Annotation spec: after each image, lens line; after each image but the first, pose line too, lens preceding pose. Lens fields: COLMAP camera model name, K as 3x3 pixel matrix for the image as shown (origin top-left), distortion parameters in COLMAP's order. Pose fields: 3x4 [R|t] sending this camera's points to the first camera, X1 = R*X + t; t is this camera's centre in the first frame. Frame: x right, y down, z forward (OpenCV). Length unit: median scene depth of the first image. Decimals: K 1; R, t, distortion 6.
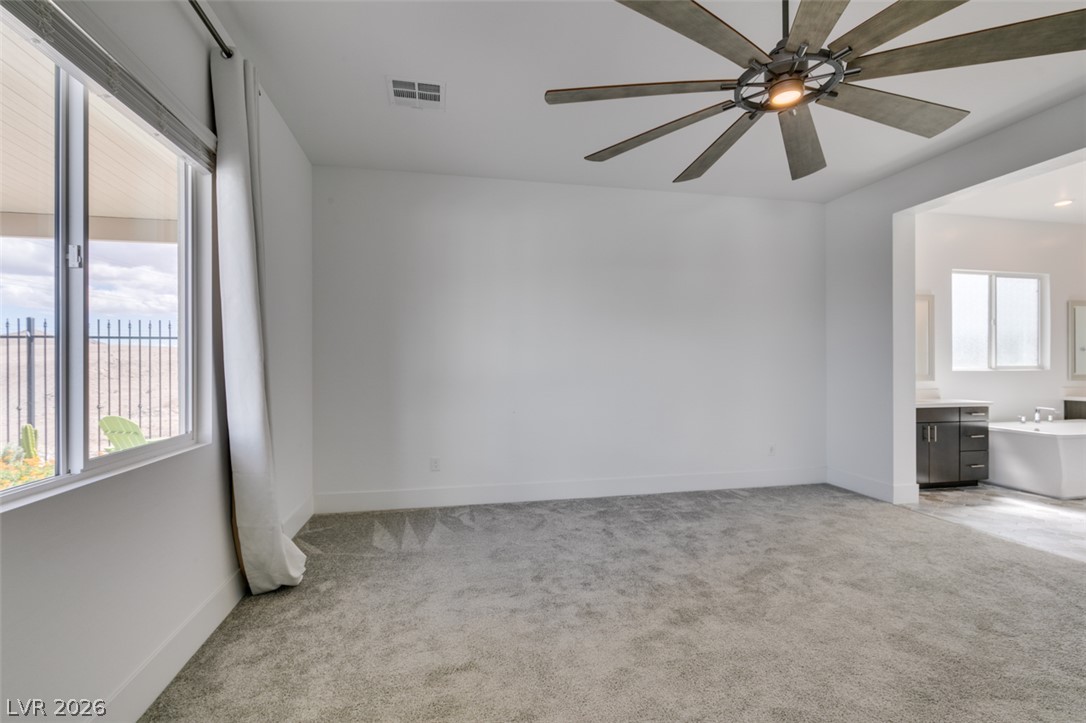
lens RADIAL K [[492.3, 0, 541.4], [0, 492.3, 365.0], [0, 0, 1]] dist [-0.003059, -0.000566]
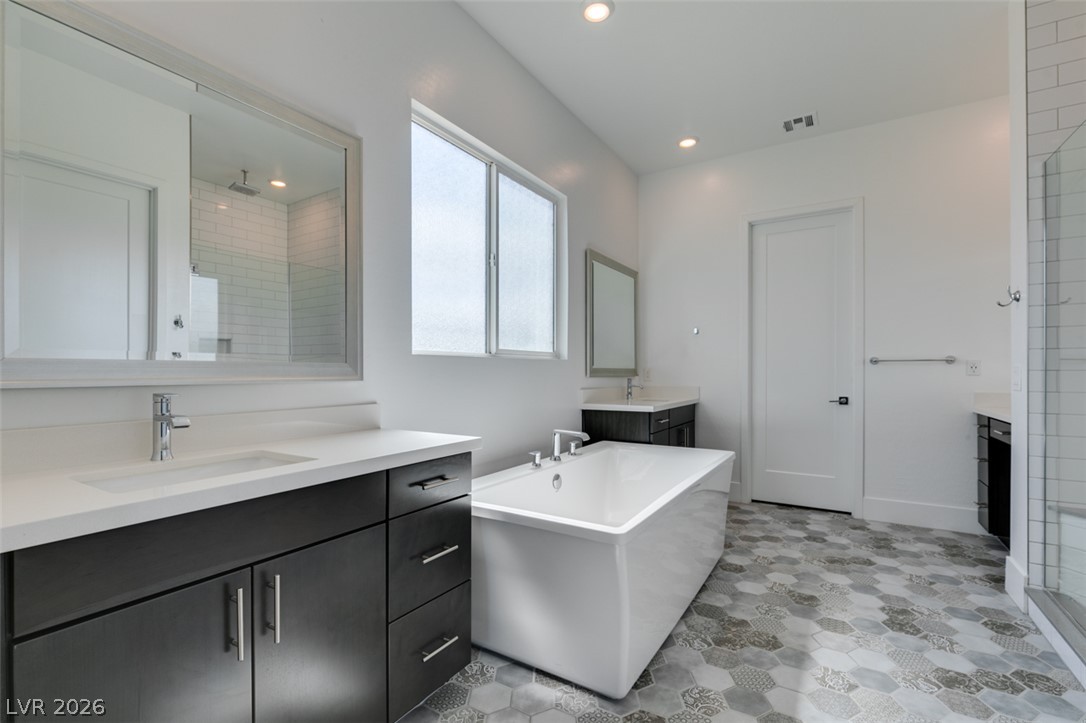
lens RADIAL K [[488.8, 0, 543.1], [0, 488.8, 370.2], [0, 0, 1]] dist [0.002450, -0.000381]
pose [[0.688420, 0.003865, 0.725302, 0.602283], [-0.002882, 0.999992, -0.002593, 0.024772], [-0.725307, -0.000305, 0.688426, 0.628467]]
